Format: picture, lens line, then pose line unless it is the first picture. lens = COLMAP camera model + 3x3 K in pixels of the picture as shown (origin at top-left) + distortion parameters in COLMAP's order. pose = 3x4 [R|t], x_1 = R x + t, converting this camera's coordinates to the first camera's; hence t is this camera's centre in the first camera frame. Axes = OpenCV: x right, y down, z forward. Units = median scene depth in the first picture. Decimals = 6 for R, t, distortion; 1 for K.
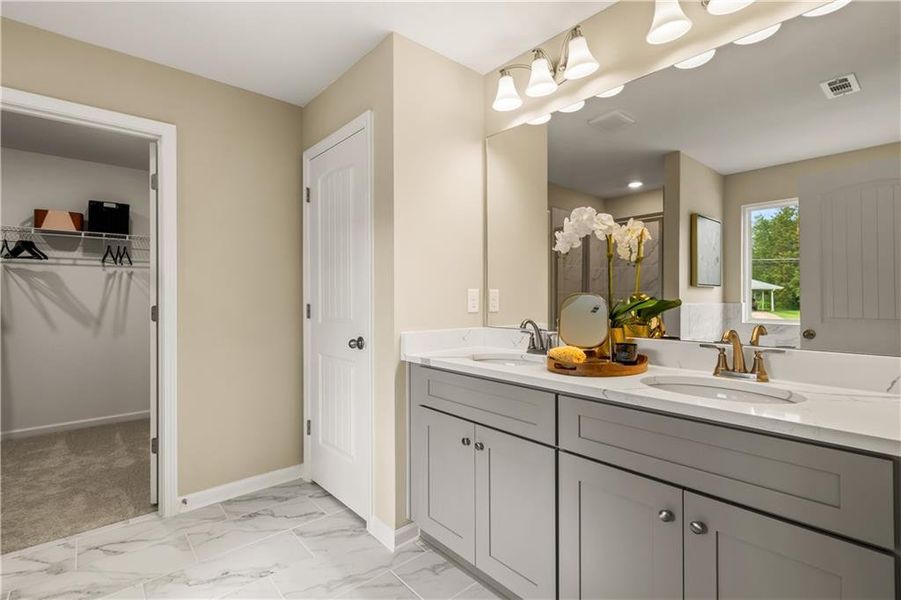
lens RADIAL K [[421.1, 0, 452.8], [0, 421.1, 298.8], [0, 0, 1]] dist [0.001463, 0.000590]
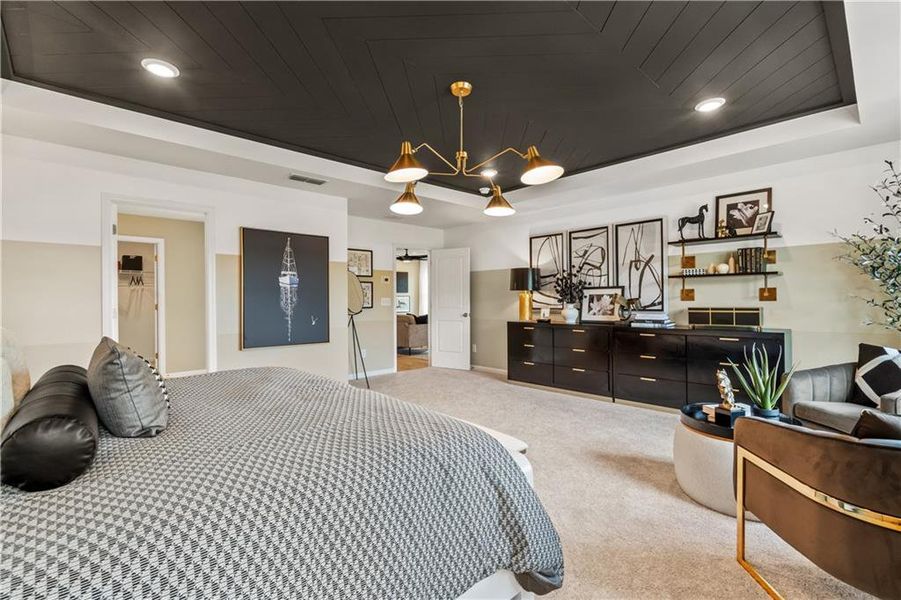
lens RADIAL K [[398.7, 0, 448.1], [0, 398.7, 302.4], [0, 0, 1]] dist [-0.004052, 0.000674]
pose [[0.999647, -0.006572, 0.025750, 1.414727], [0.006345, 0.999940, 0.008901, -0.011566], [-0.025807, -0.008735, 0.999629, -2.056909]]
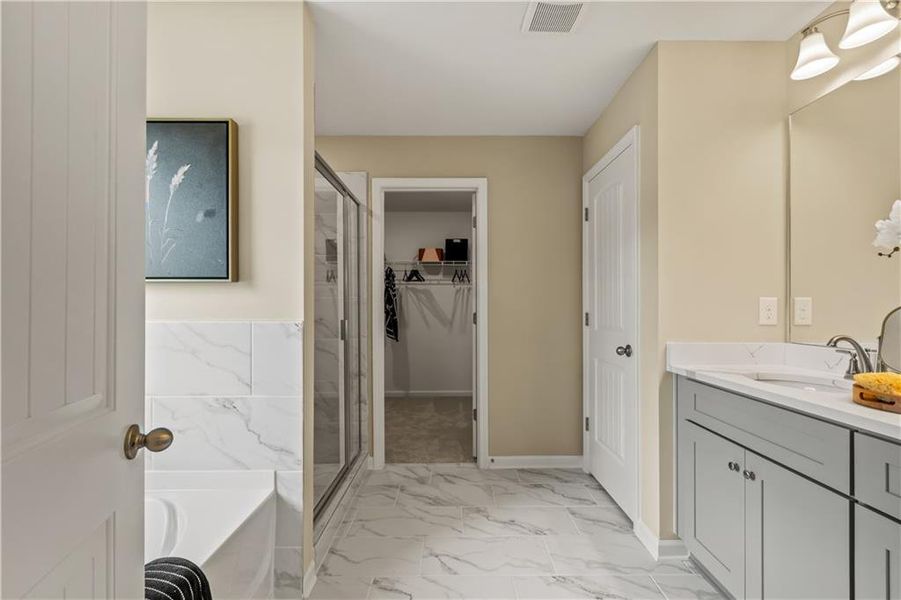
lens RADIAL K [[398.7, 0, 451.4], [0, 398.7, 311.9], [0, 0, 1]] dist [-0.004052, 0.000674]
pose [[0.754001, 0.010167, -0.656795, 0.093981], [-0.003479, 0.999928, 0.011485, -0.001103], [0.656864, -0.006375, 0.753982, -0.029393]]
